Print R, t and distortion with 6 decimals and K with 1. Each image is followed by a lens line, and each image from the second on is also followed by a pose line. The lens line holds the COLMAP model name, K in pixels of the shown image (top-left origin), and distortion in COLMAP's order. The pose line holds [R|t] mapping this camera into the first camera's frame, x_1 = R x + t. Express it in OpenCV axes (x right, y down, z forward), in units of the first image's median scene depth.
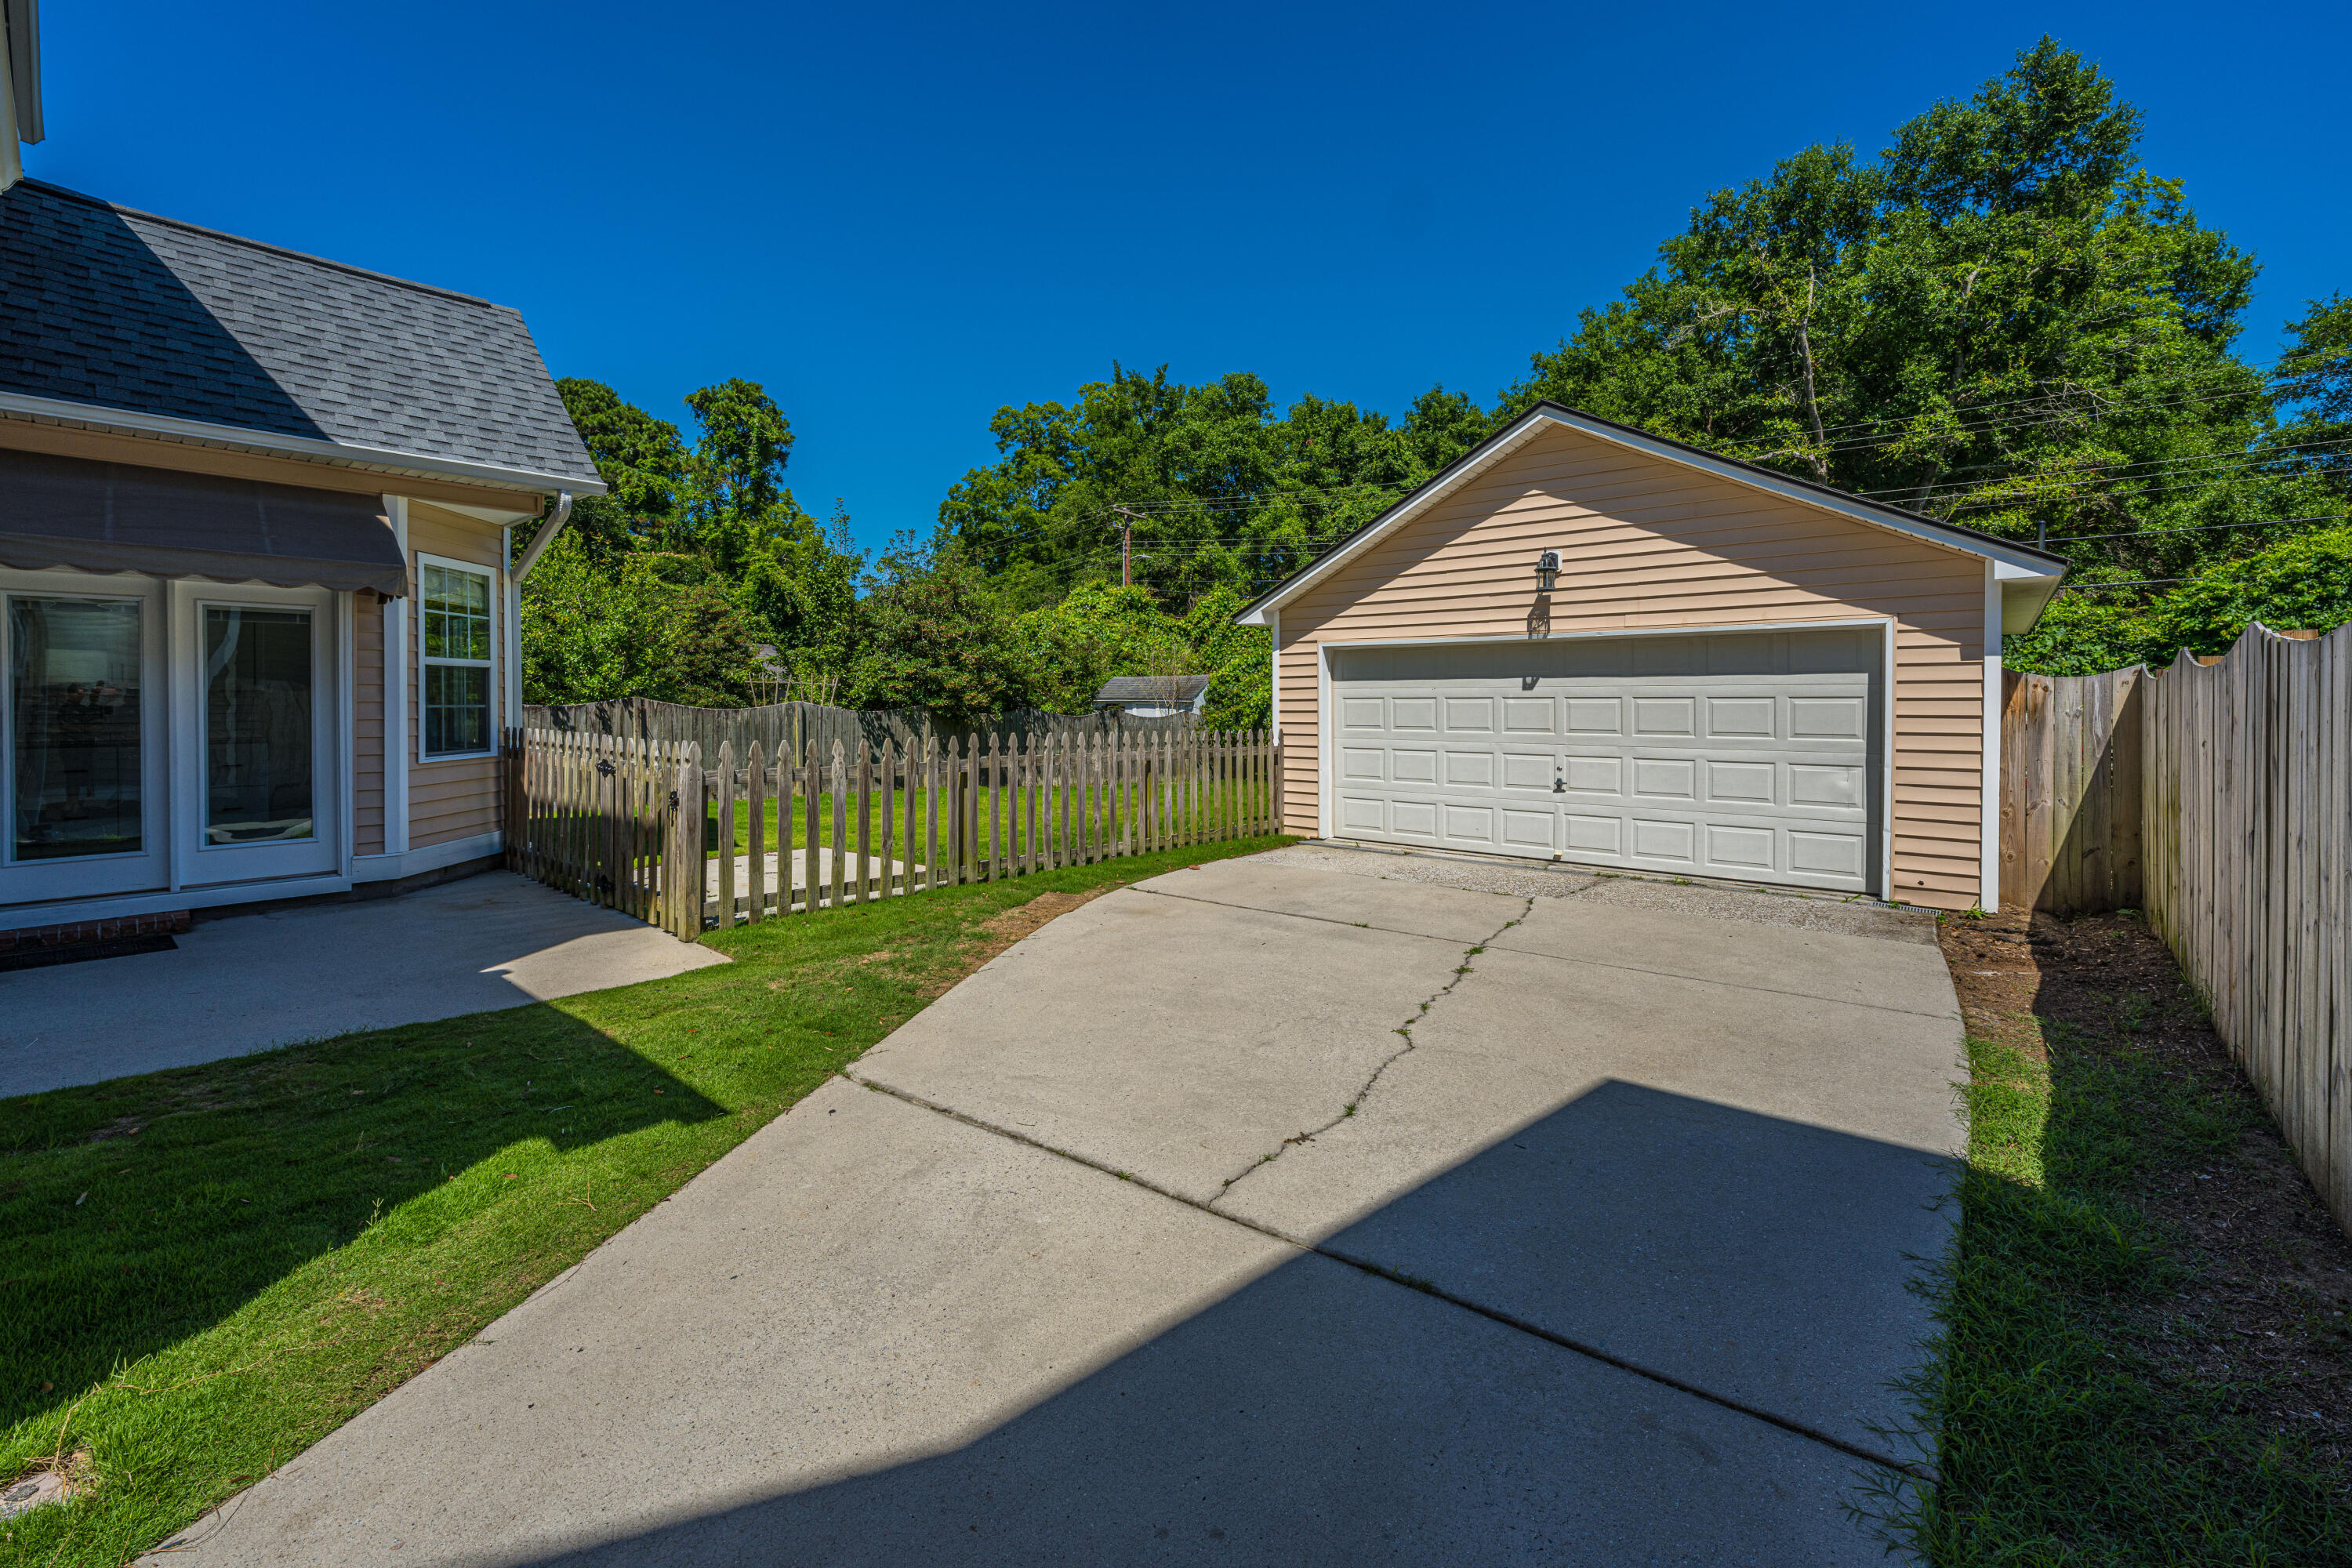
lens RADIAL K [[987.5, 0, 1174.8], [0, 987.5, 663.9], [0, 0, 1]] dist [0.000370, 0.000021]
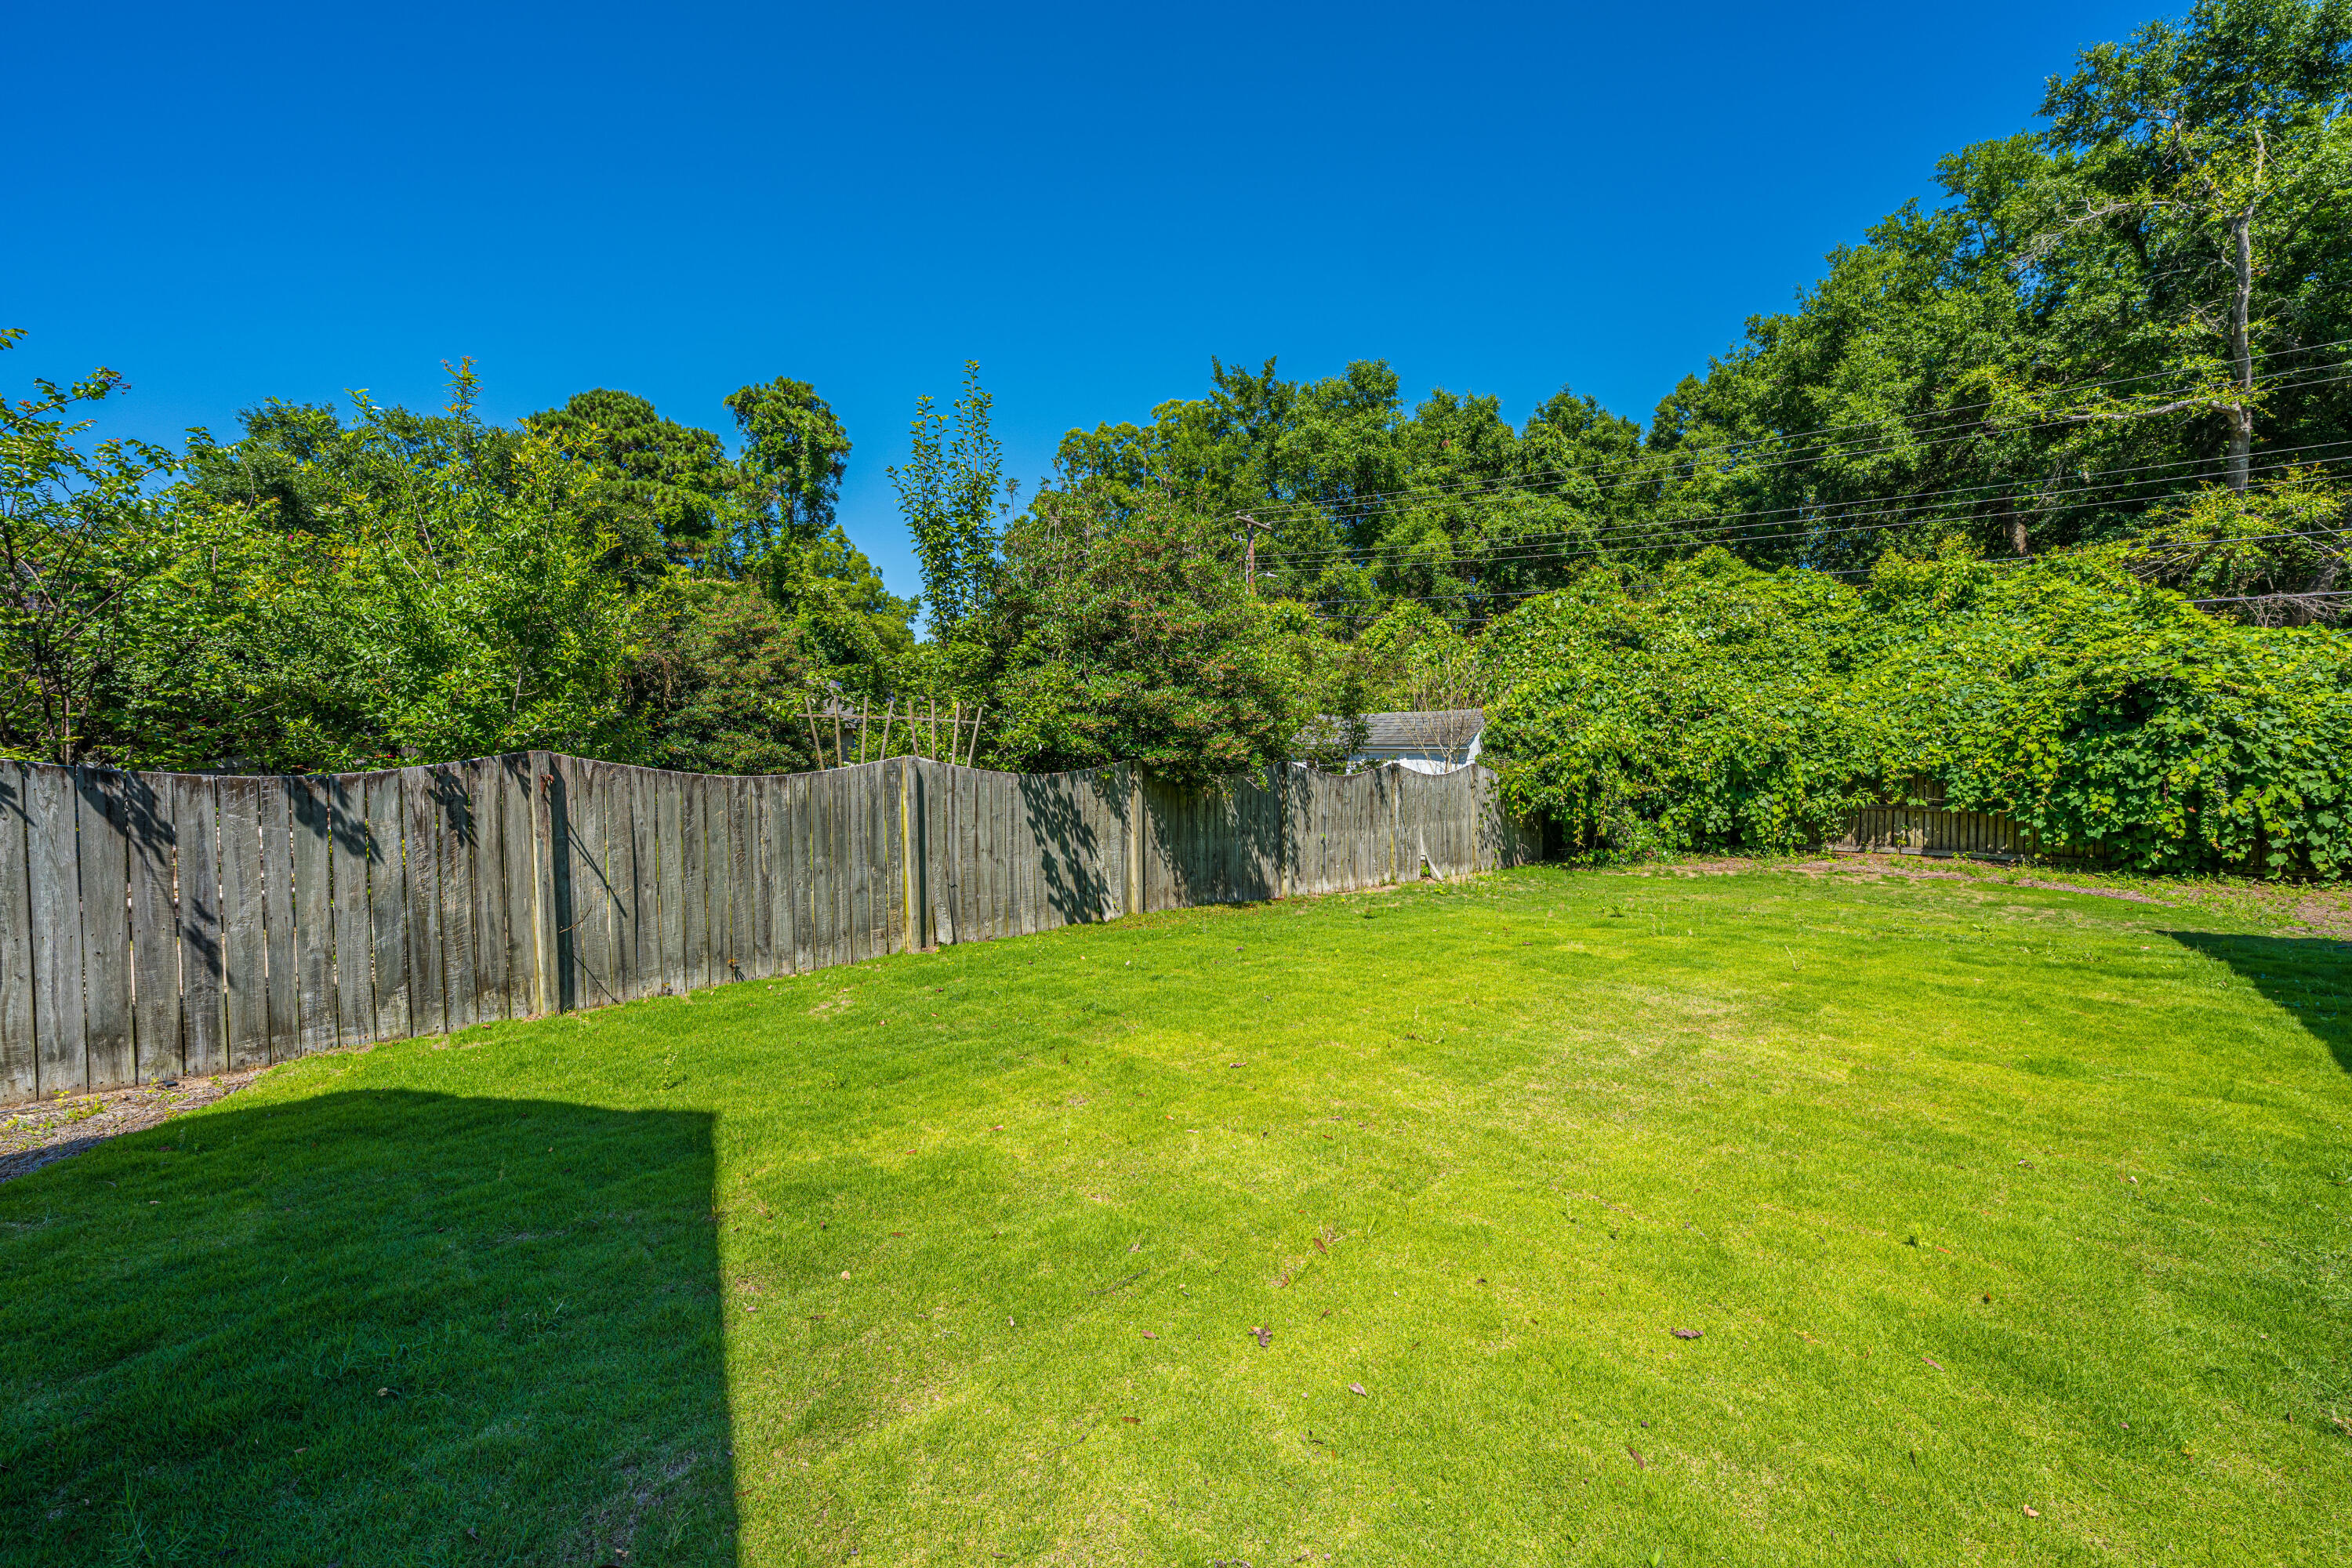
lens RADIAL K [[974.1, 0, 1186.5], [0, 974.1, 740.3], [0, 0, 1]] dist [0.023995, -0.010938]
pose [[0.999329, -0.006935, -0.035969, -0.065147], [0.008041, 0.999496, 0.030695, 0.004808], [0.035738, -0.030964, 0.998881, 0.151203]]
